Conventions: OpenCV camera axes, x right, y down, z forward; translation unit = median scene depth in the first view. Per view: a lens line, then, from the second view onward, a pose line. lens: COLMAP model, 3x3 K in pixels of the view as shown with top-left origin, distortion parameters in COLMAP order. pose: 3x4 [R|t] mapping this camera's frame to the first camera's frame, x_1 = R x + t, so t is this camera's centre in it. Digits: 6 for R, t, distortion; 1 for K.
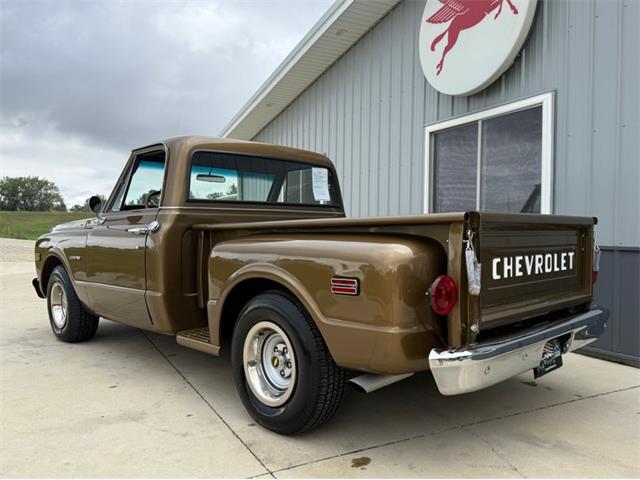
lens RADIAL K [[510.9, 0, 320.7], [0, 510.9, 241.5], [0, 0, 1]] dist [0.103290, -0.173304]
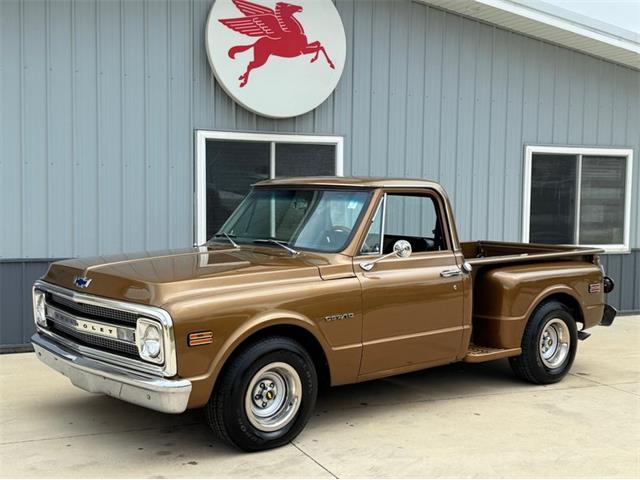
lens RADIAL K [[821.0, 0, 325.1], [0, 821.0, 242.2], [0, 0, 1]] dist [0.175853, -0.356542]
pose [[0.078993, -0.060559, 0.995034, -2.677048], [0.010894, 0.998146, 0.059884, -0.244643], [-0.996816, 0.006109, 0.079506, 1.452354]]
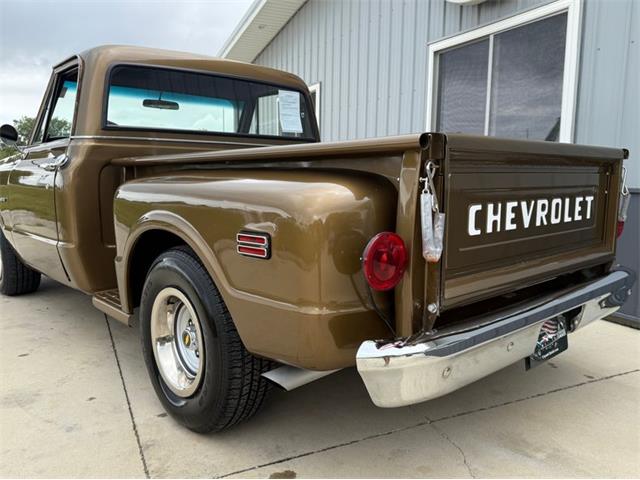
lens RADIAL K [[512.4, 0, 323.7], [0, 512.4, 241.8], [0, 0, 1]] dist [0.107943, -0.177656]
pose [[0.999450, 0.007772, -0.032235, 0.132948], [-0.004111, 0.993686, 0.112123, 0.003962], [0.032902, -0.111929, 0.993171, 0.251718]]
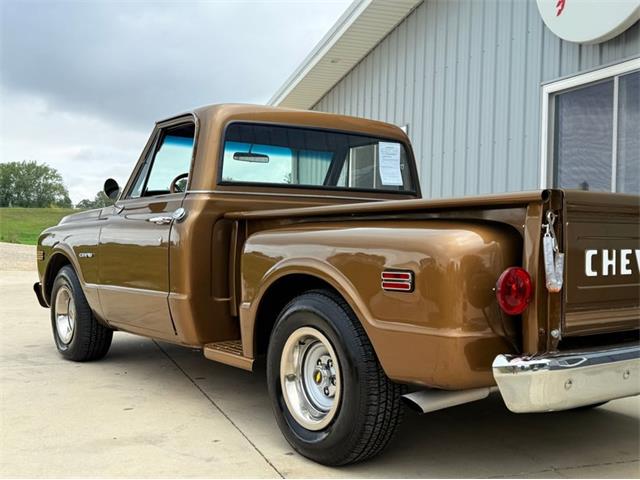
lens RADIAL K [[722.2, 0, 318.9], [0, 722.2, 241.8], [0, 0, 1]] dist [0.188970, -0.433586]
pose [[0.991477, 0.011280, -0.129794, 0.058837], [-0.013142, 0.999823, -0.013493, 0.033507], [0.129619, 0.015084, 0.991449, -0.145360]]
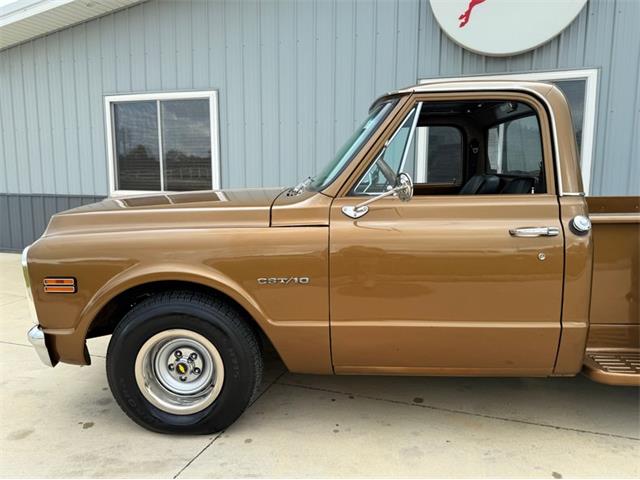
lens RADIAL K [[514.8, 0, 316.4], [0, 514.8, 239.0], [0, 0, 1]] dist [0.094118, -0.147058]
pose [[0.740989, -0.094289, 0.664864, -1.266695], [0.018767, 0.992614, 0.119855, -0.121313], [-0.671255, -0.076334, 0.737286, 0.912259]]
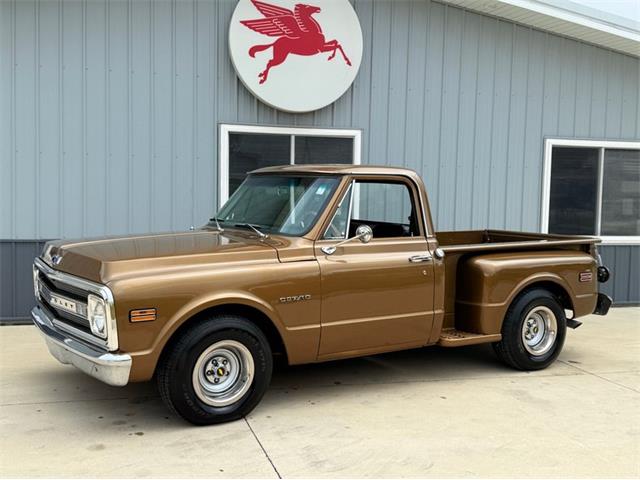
lens RADIAL K [[730.7, 0, 320.7], [0, 730.7, 238.7], [0, 0, 1]] dist [0.188163, -0.424001]
pose [[0.209385, -0.065704, 0.975623, -2.470691], [0.004014, 0.997789, 0.066335, -0.215096], [-0.977825, -0.009973, 0.209186, 1.140255]]
